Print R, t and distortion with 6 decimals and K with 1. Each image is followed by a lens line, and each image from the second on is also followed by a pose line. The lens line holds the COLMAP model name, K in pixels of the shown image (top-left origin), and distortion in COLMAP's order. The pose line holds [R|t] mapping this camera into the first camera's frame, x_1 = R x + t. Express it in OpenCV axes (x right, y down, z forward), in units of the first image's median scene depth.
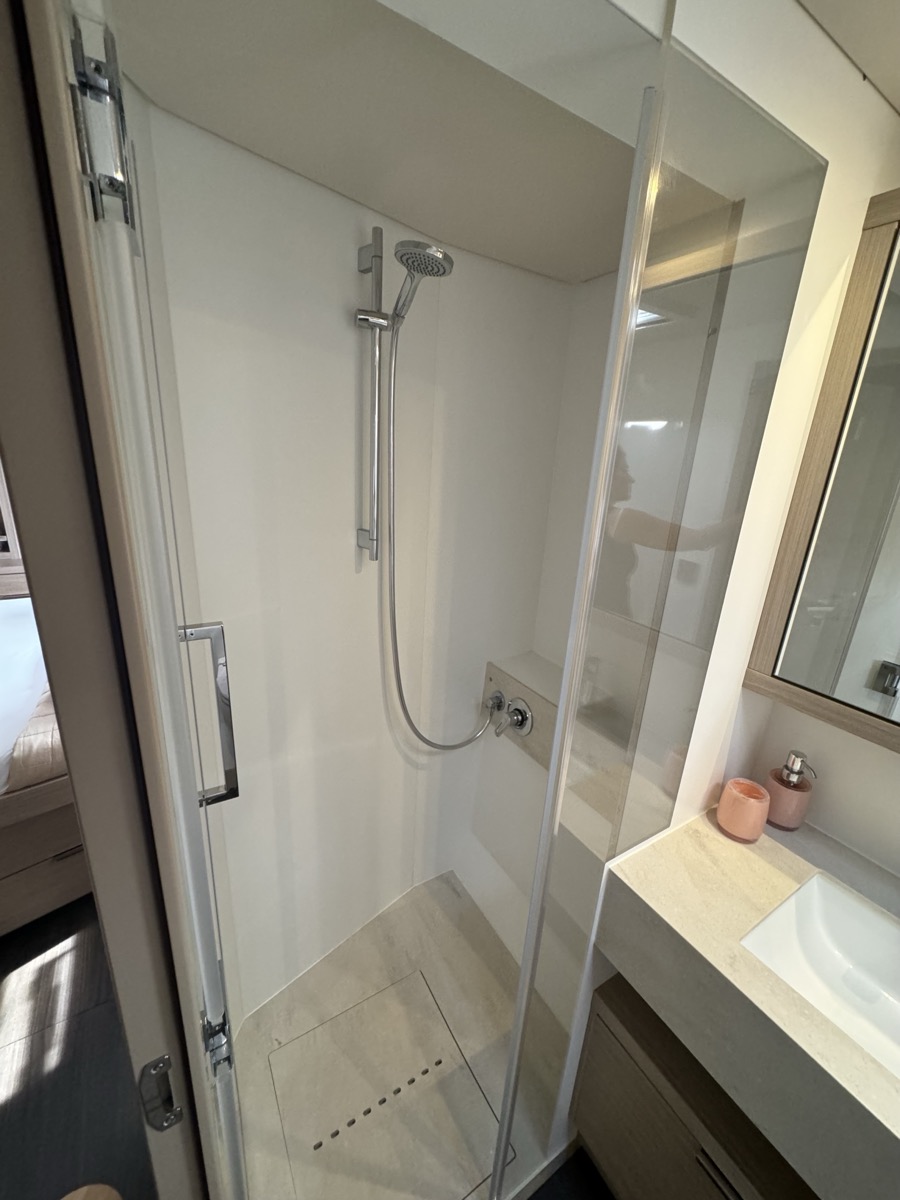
lens RADIAL K [[477.6, 0, 450.0], [0, 477.6, 600.0], [0, 0, 1]] dist [-0.002344, 0.000102]
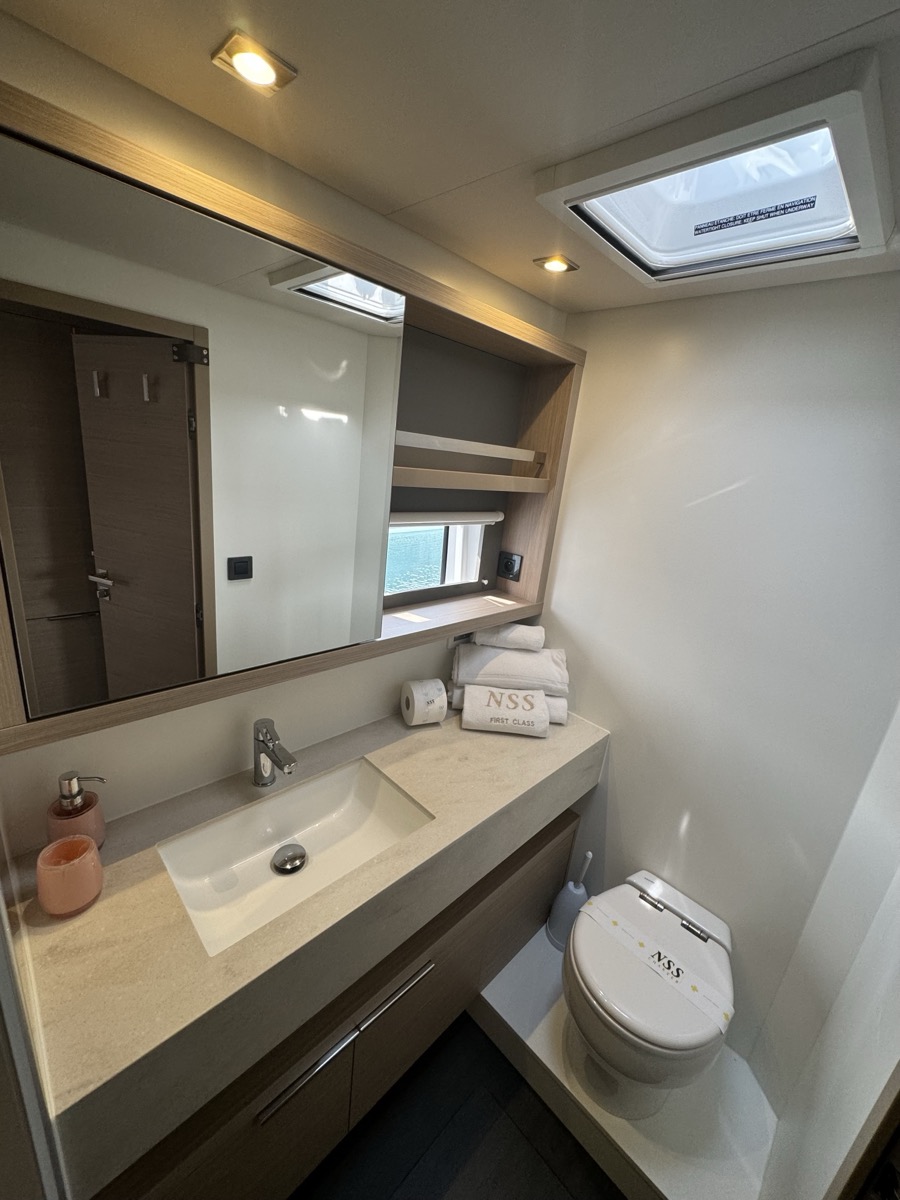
lens RADIAL K [[477.6, 0, 450.0], [0, 477.6, 600.0], [0, 0, 1]] dist [-0.002344, 0.000102]
pose [[-0.227581, -0.356887, 0.906001, -0.103823], [0.169892, 0.901593, 0.397827, -0.201836], [-0.958824, 0.244460, -0.144553, 0.399856]]
